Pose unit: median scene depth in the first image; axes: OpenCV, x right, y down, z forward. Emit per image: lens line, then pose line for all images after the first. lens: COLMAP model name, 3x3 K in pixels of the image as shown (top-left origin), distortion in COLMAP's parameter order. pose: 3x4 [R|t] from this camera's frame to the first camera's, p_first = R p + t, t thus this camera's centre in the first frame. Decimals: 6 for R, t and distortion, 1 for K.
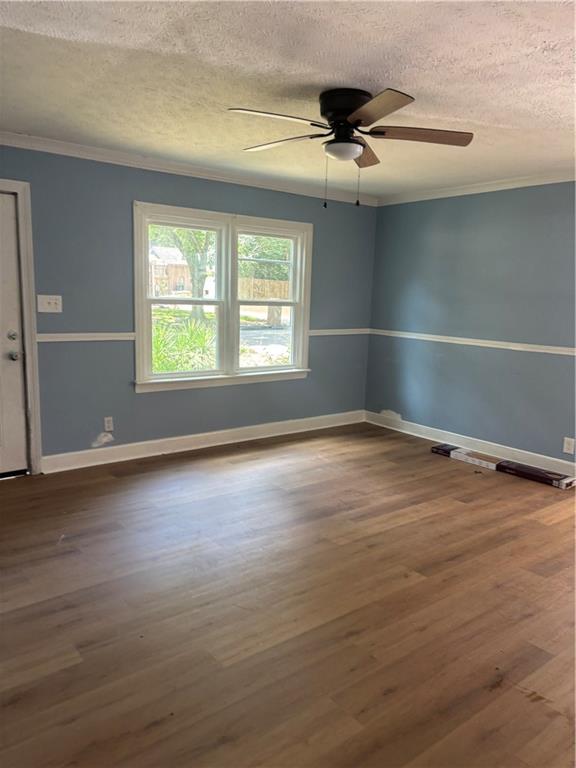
lens RADIAL K [[580.9, 0, 287.7], [0, 580.9, 386.7], [0, 0, 1]] dist [0.008915, -0.002807]
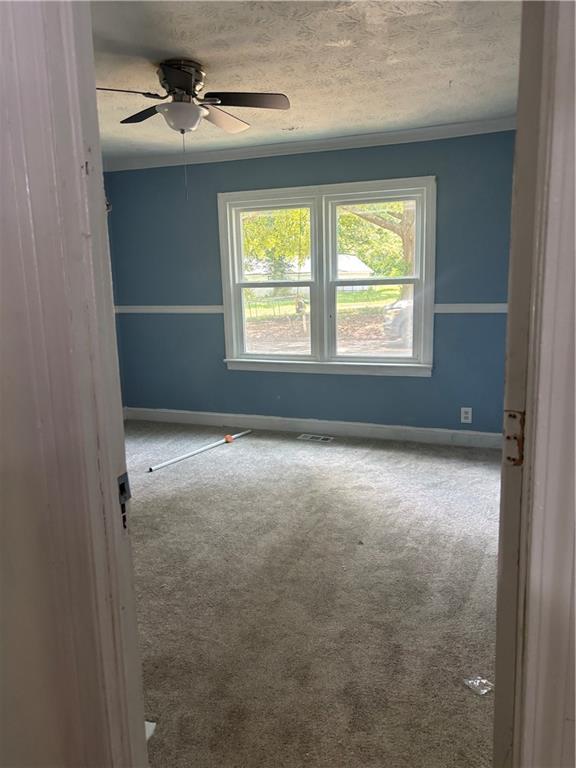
lens RADIAL K [[627.9, 0, 288.2], [0, 627.9, 380.5], [0, 0, 1]] dist [-0.003291, 0.000342]
pose [[0.497770, 0.103581, -0.861102, 0.754756], [-0.094125, 0.993430, 0.065088, -0.053077], [0.862187, 0.048652, 0.504249, 0.475417]]
